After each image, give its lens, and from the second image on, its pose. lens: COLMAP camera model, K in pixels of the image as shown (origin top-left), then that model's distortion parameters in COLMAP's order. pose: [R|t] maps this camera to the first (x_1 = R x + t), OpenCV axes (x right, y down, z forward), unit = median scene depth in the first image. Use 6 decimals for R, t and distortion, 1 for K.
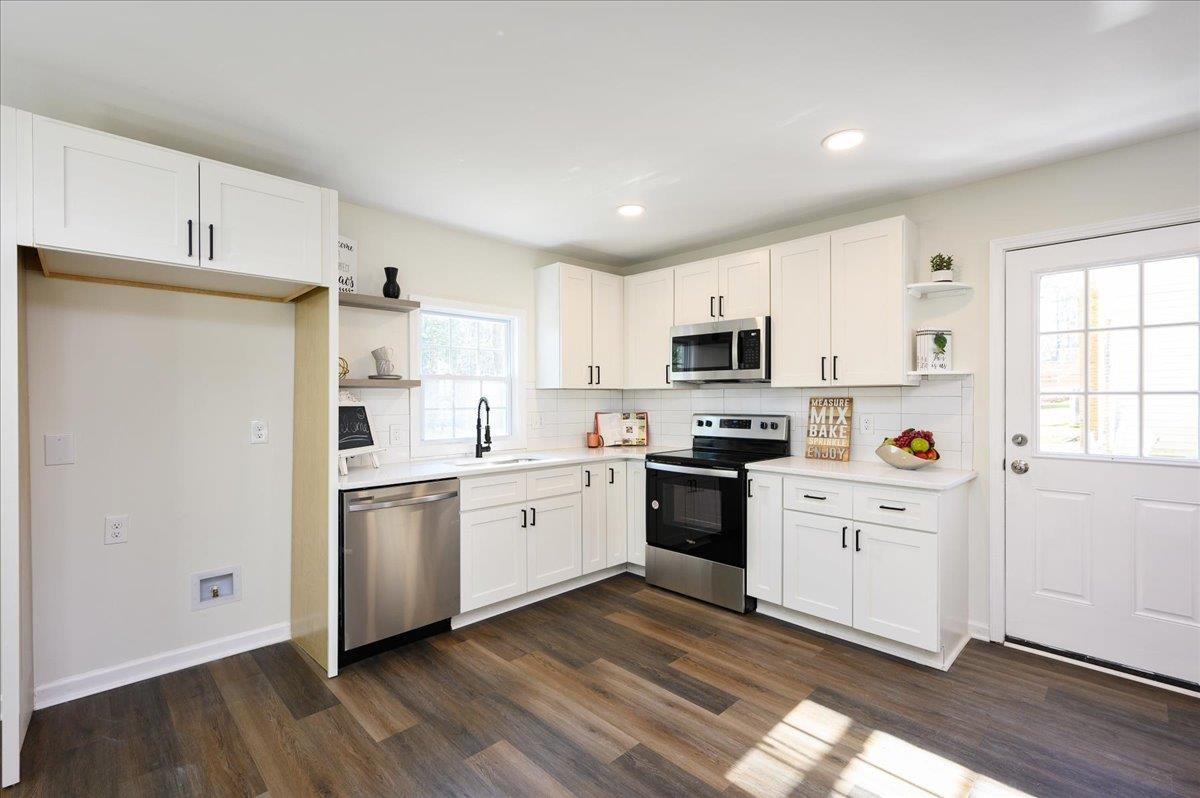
lens RADIAL K [[530.4, 0, 598.2], [0, 530.4, 399.3], [0, 0, 1]] dist [0.001404, 0.000088]
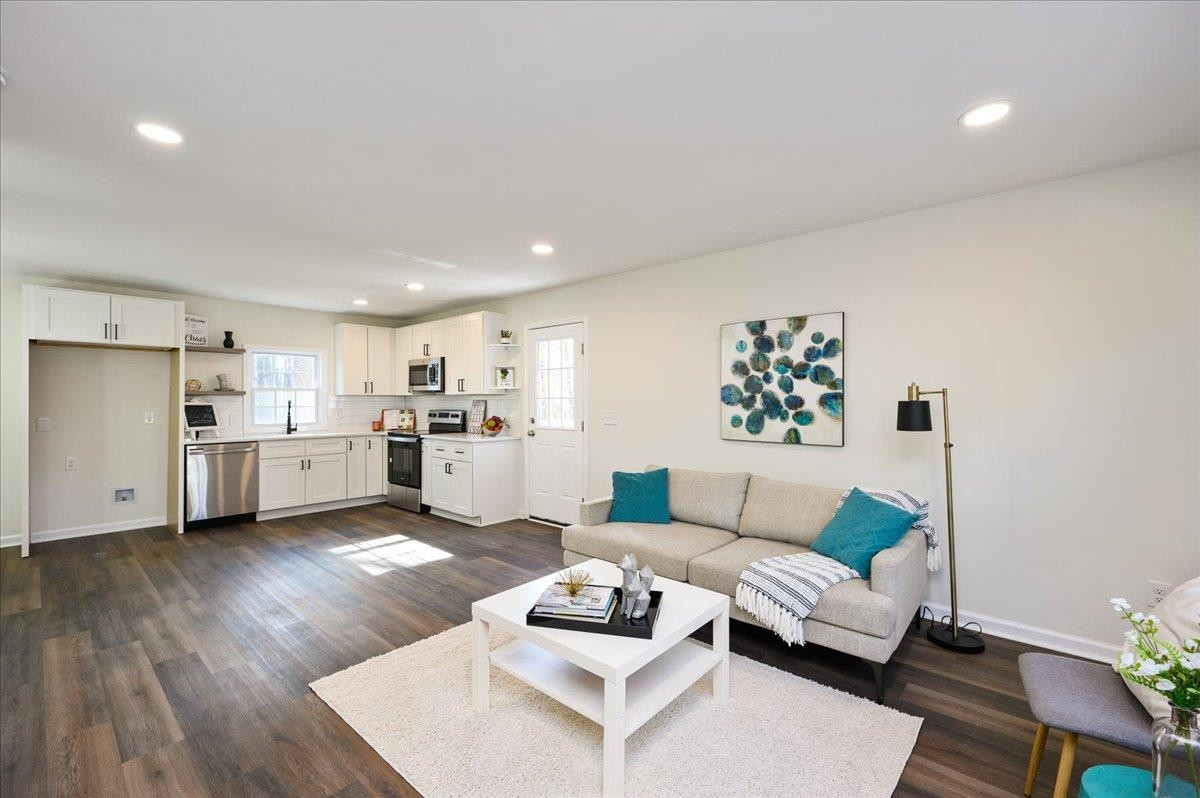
lens RADIAL K [[504.9, 0, 598.7], [0, 504.9, 399.2], [0, 0, 1]] dist [-0.000416, -0.000104]
pose [[0.997932, -0.001054, 0.064263, 0.848824], [0.001472, 0.999978, -0.006455, 0.005621], [-0.064255, 0.006536, 0.997912, -0.914827]]
